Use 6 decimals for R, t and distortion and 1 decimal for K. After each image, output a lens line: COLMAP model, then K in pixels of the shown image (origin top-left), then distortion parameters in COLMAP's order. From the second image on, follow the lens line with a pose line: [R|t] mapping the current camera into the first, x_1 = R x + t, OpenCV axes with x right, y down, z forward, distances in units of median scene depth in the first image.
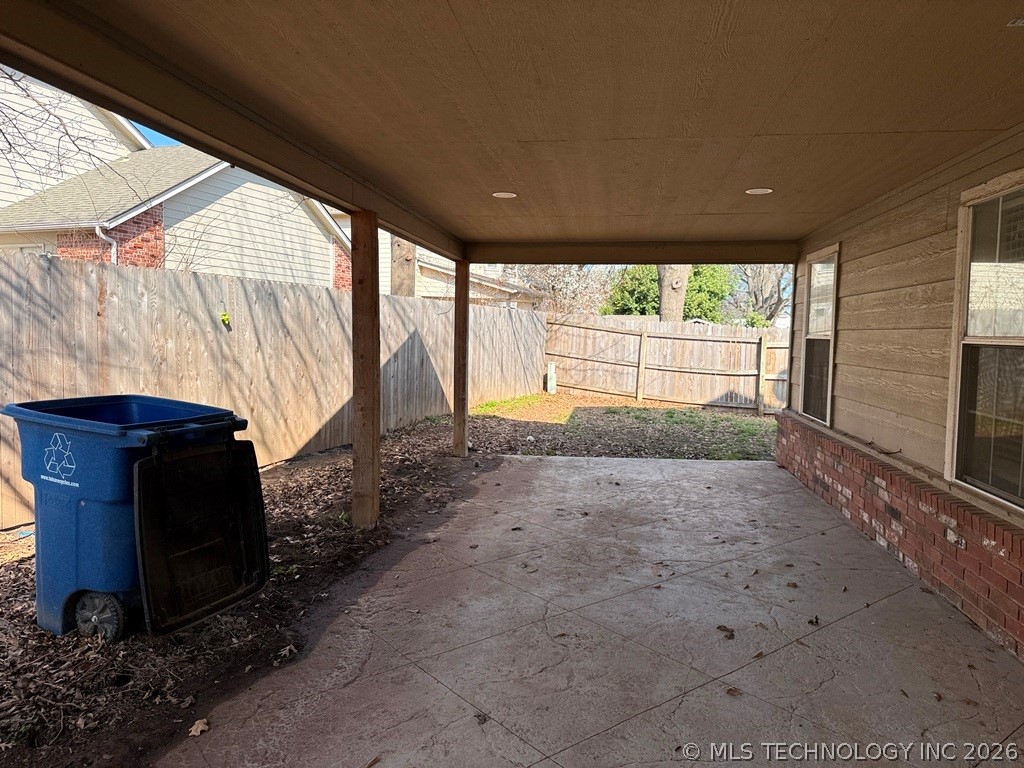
lens RADIAL K [[721.1, 0, 509.3], [0, 721.1, 390.9], [0, 0, 1]] dist [0.128674, -0.237165]
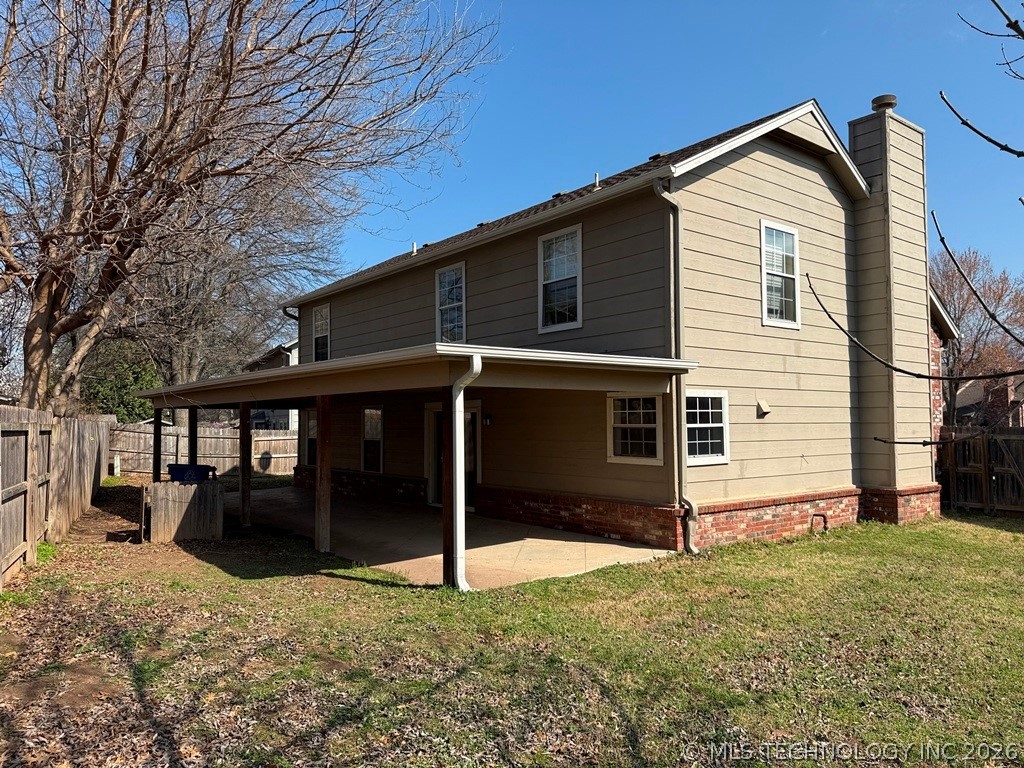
lens RADIAL K [[721.1, 0, 509.3], [0, 721.1, 390.9], [0, 0, 1]] dist [0.128674, -0.237165]
pose [[0.697733, 0.008207, 0.716311, -0.473202], [0.077147, 0.993258, -0.086526, 0.022181], [-0.712191, 0.115633, 0.692396, -0.668874]]
